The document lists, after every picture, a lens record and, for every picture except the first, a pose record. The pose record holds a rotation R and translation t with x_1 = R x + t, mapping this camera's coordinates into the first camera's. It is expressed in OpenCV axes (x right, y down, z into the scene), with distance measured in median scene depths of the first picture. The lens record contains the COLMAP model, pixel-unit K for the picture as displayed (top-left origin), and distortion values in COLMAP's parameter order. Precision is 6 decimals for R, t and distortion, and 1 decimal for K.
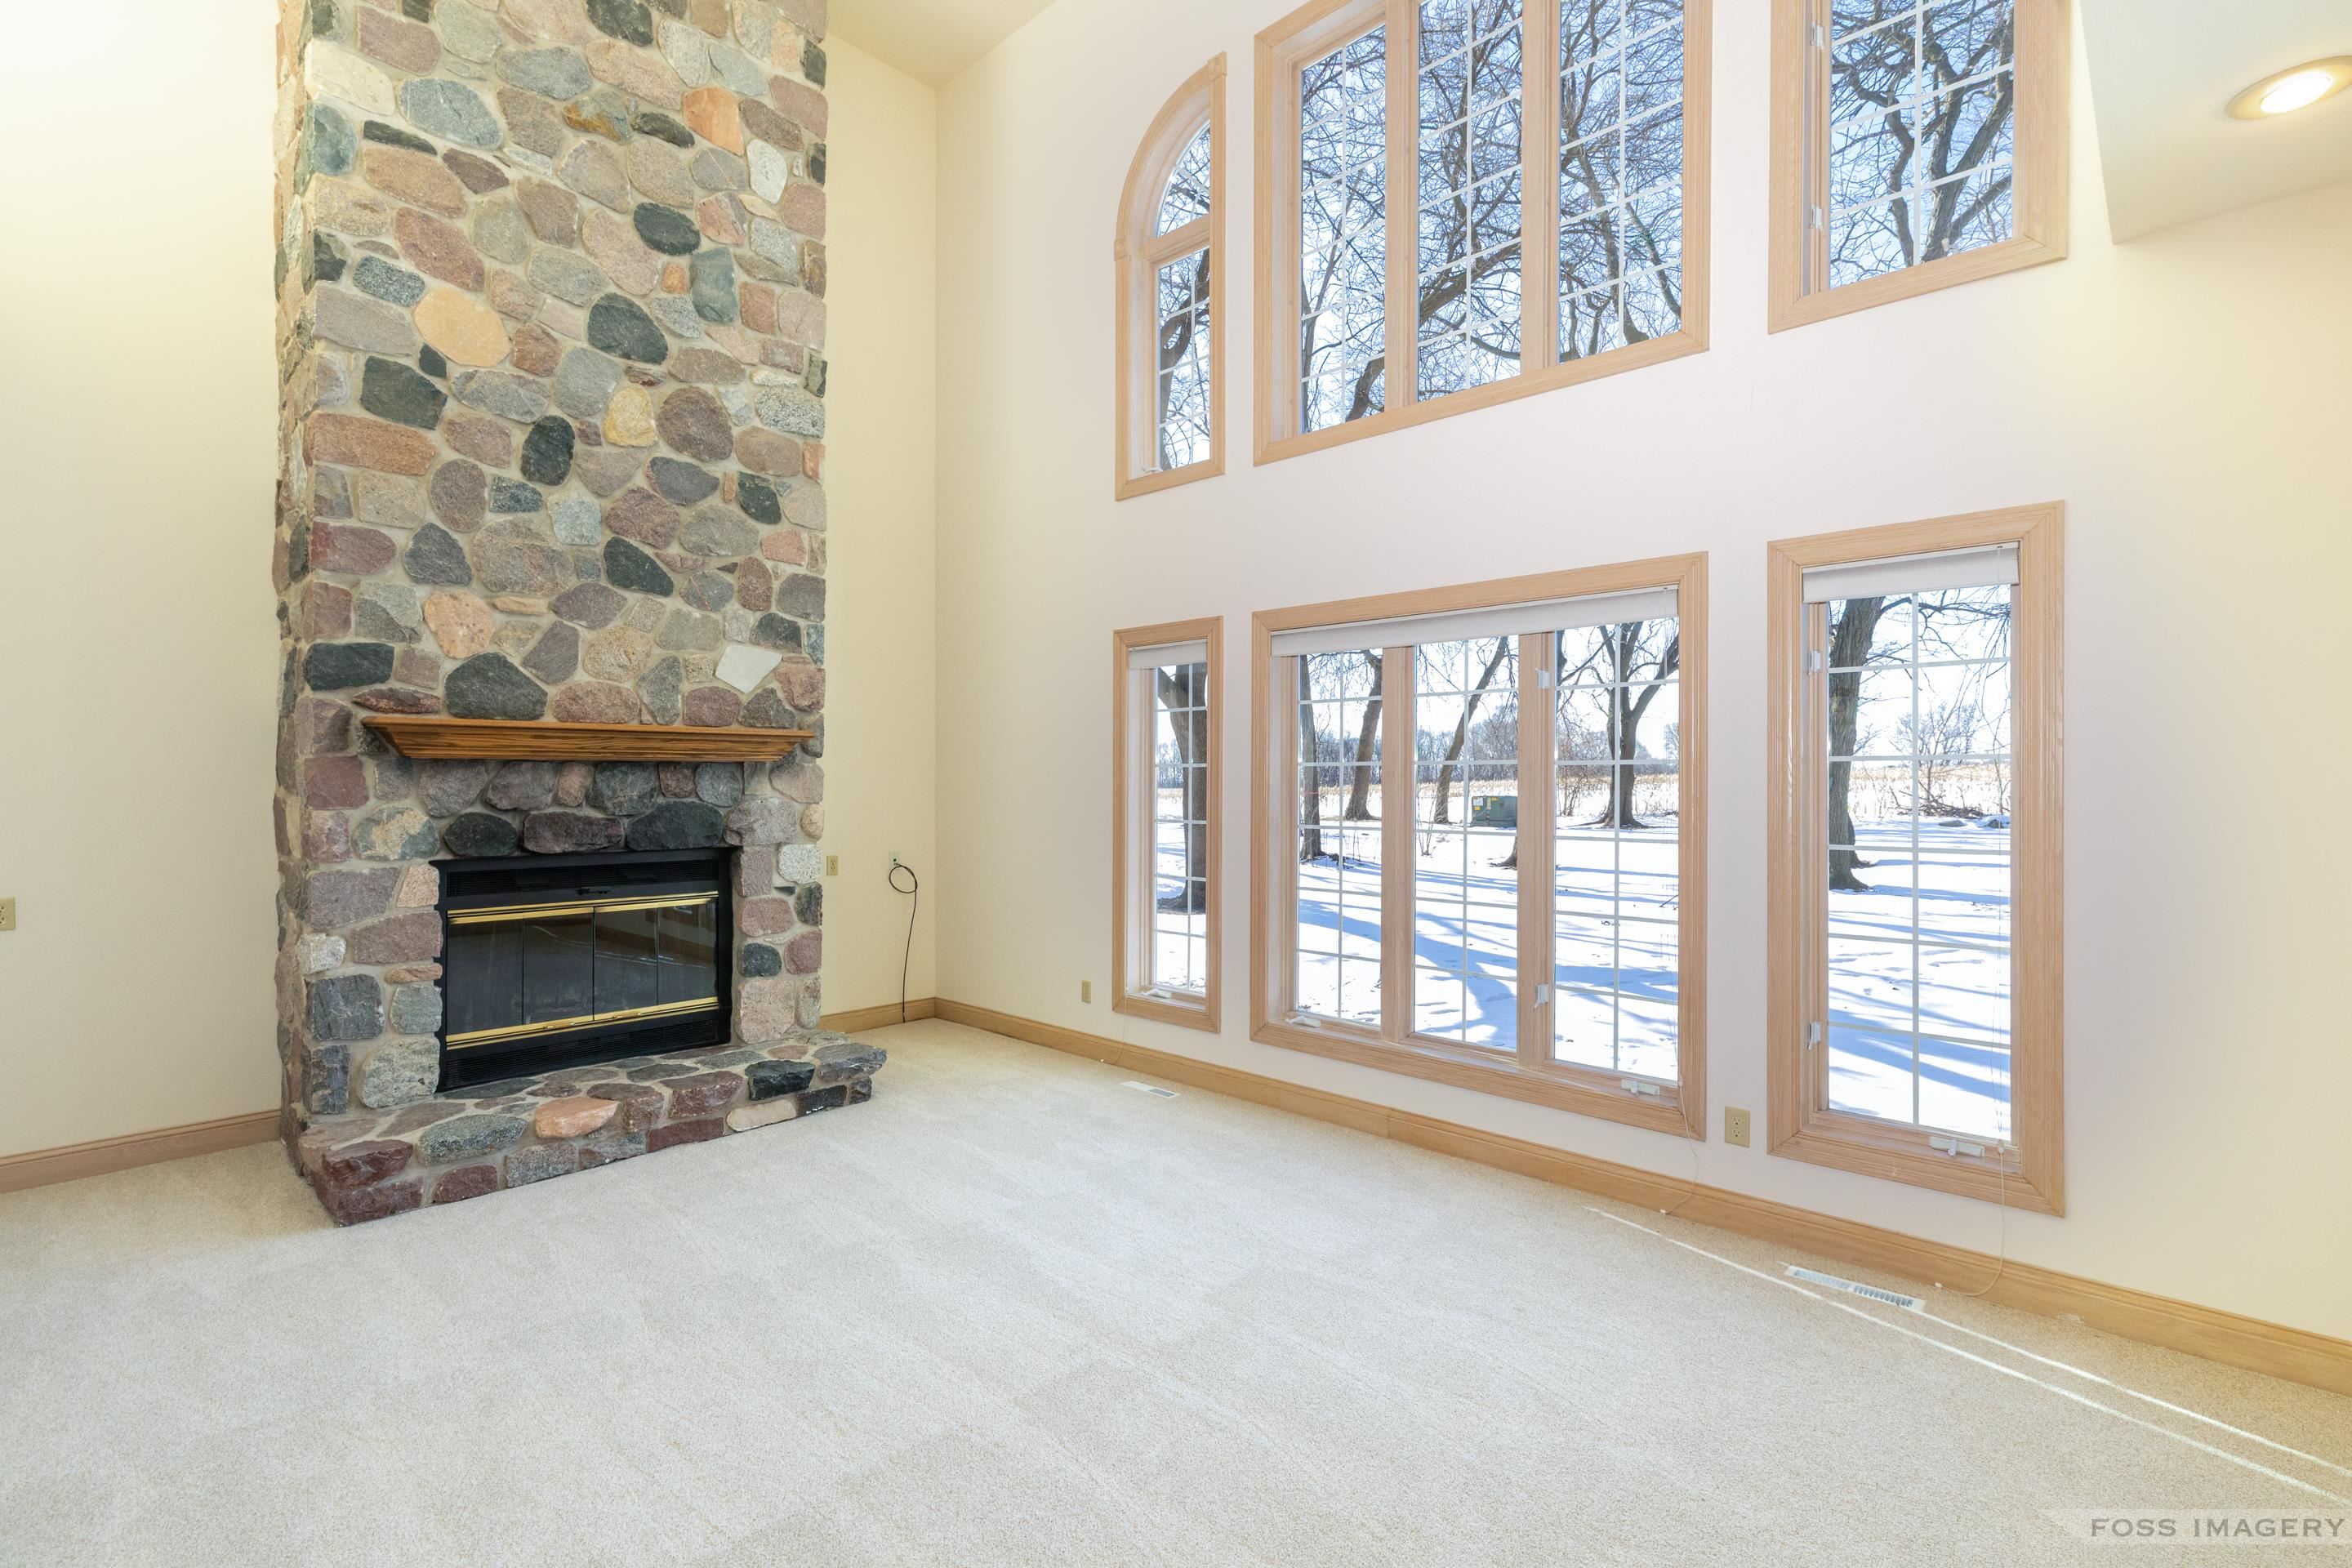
lens RADIAL K [[1053.0, 0, 1178.6], [0, 1053.0, 774.6], [0, 0, 1]] dist [0.000125, 0.000376]
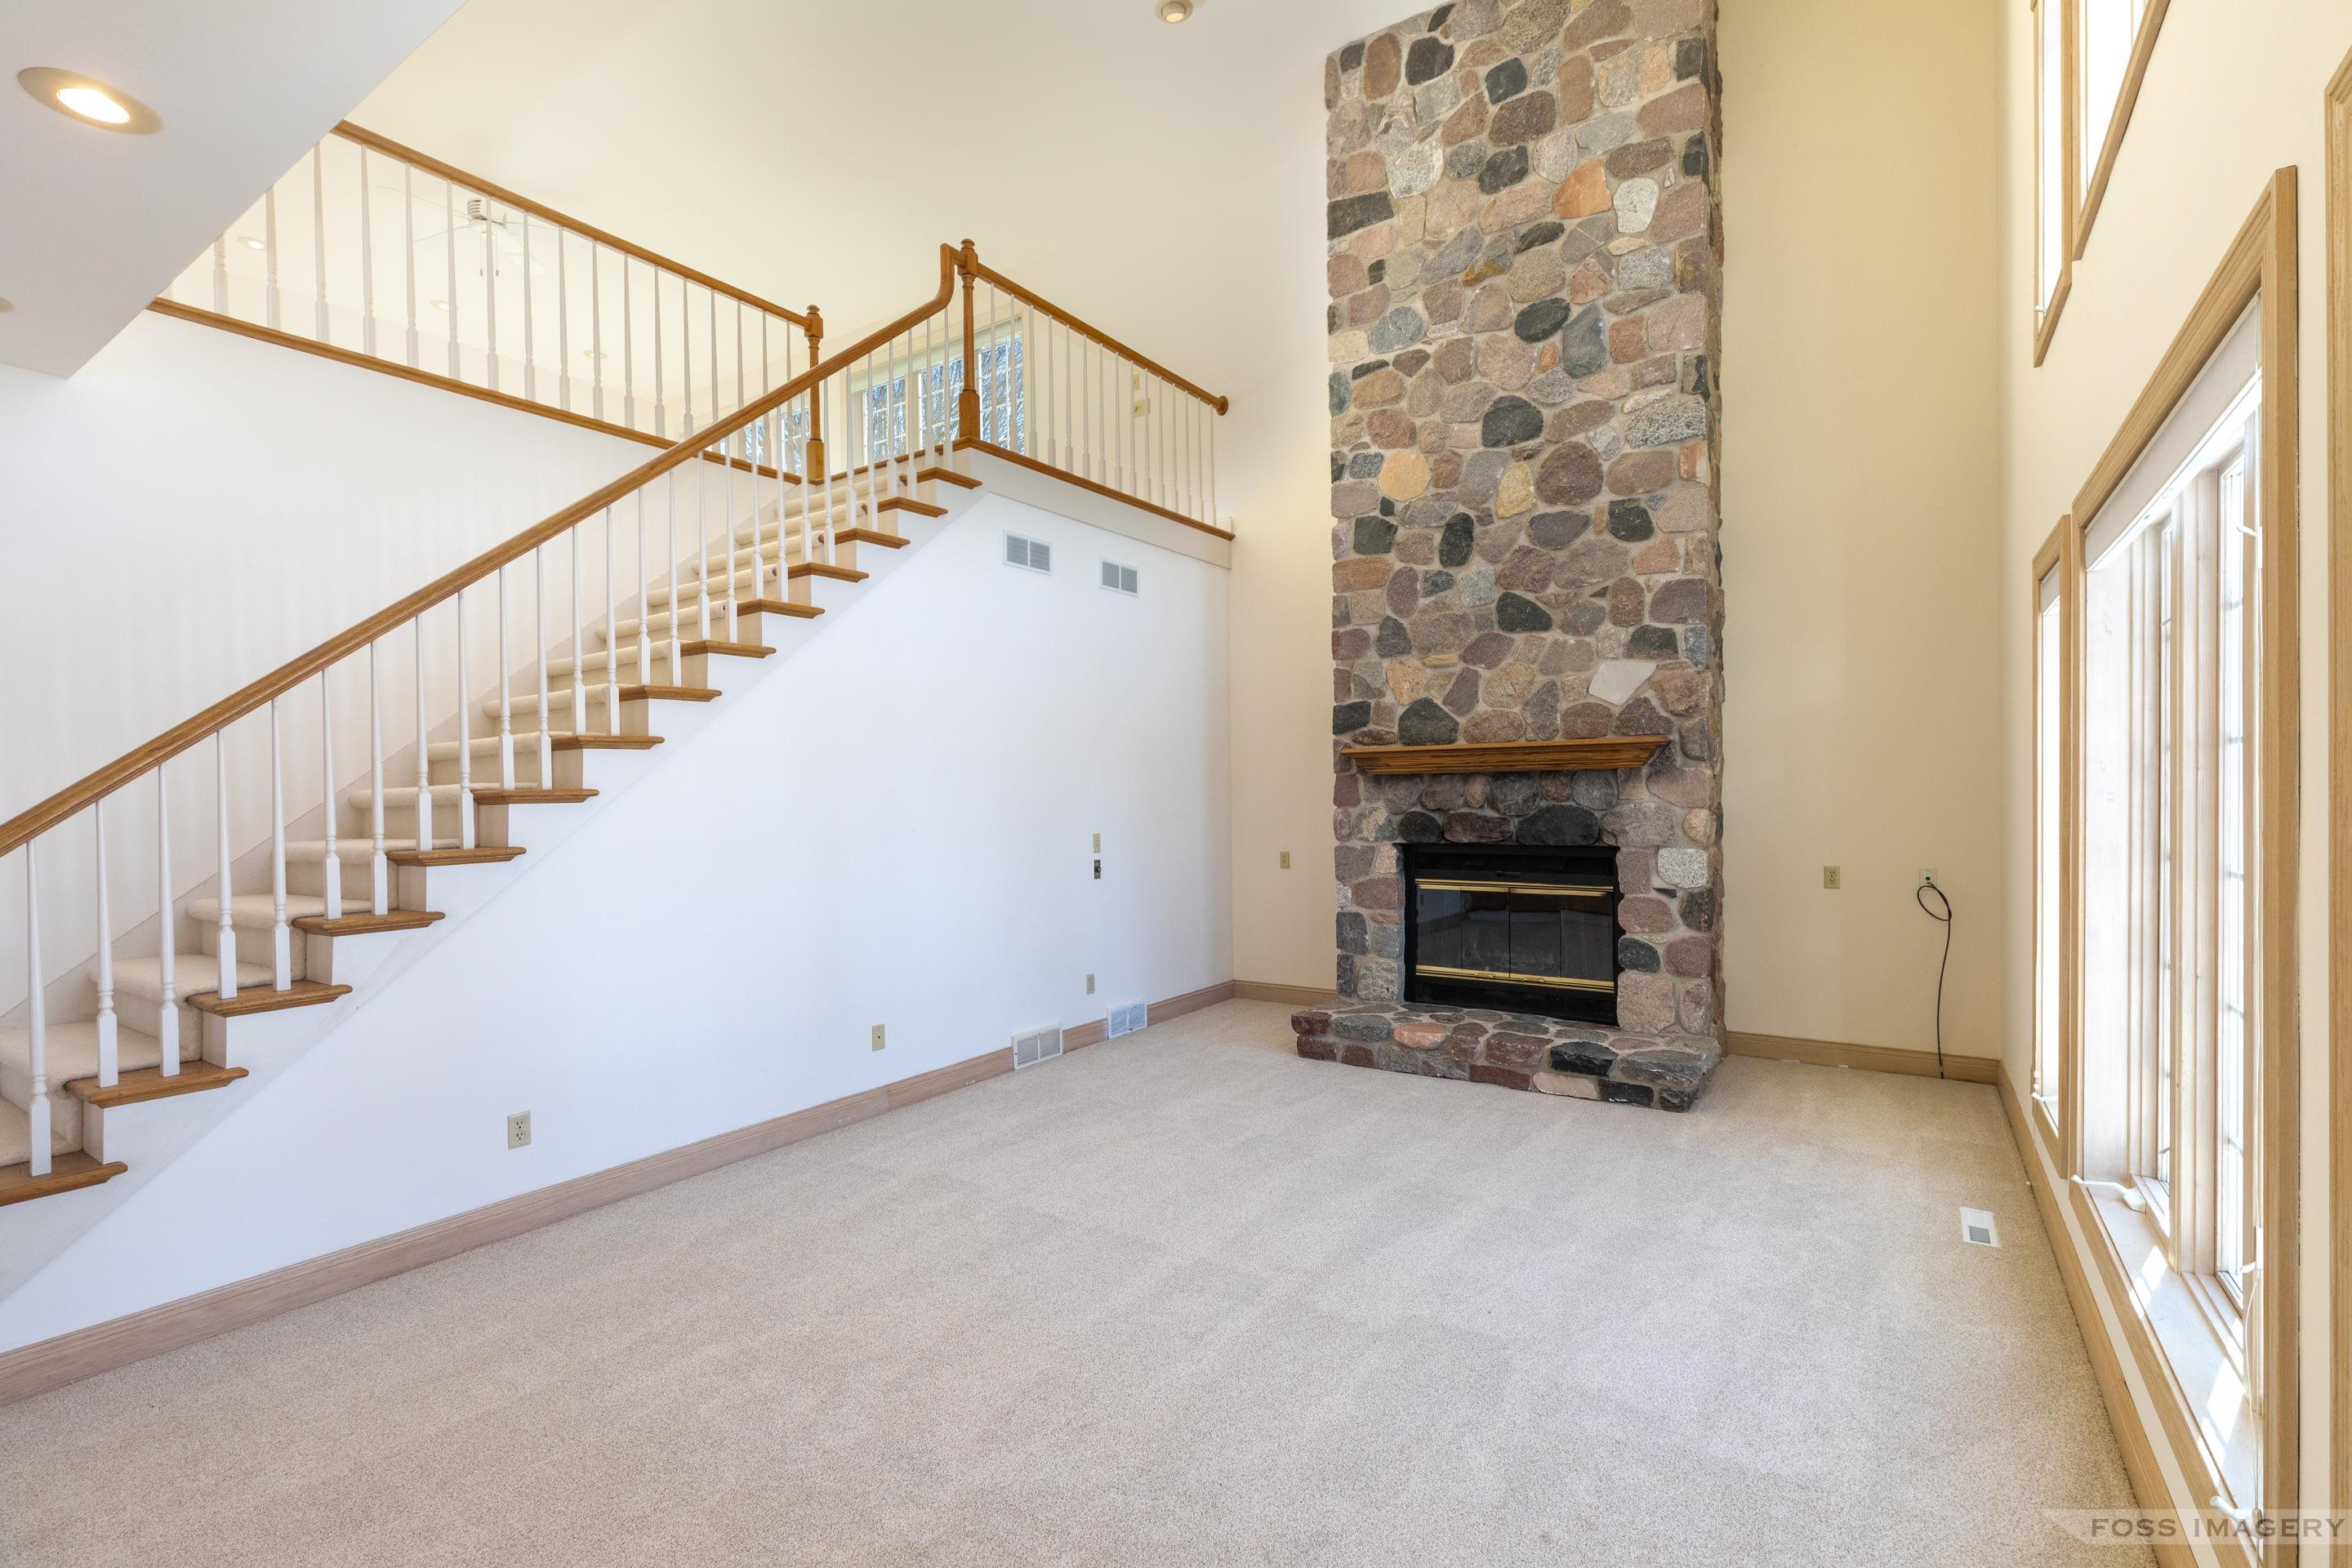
lens RADIAL K [[1044.8, 0, 1198.3], [0, 1044.8, 791.7], [0, 0, 1]] dist [-0.002764, -0.000114]
pose [[0.178248, -0.003614, -0.983979, 0.620026], [0.019370, 0.999812, -0.000164, 0.003813], [0.983795, -0.019031, 0.178284, 0.421081]]
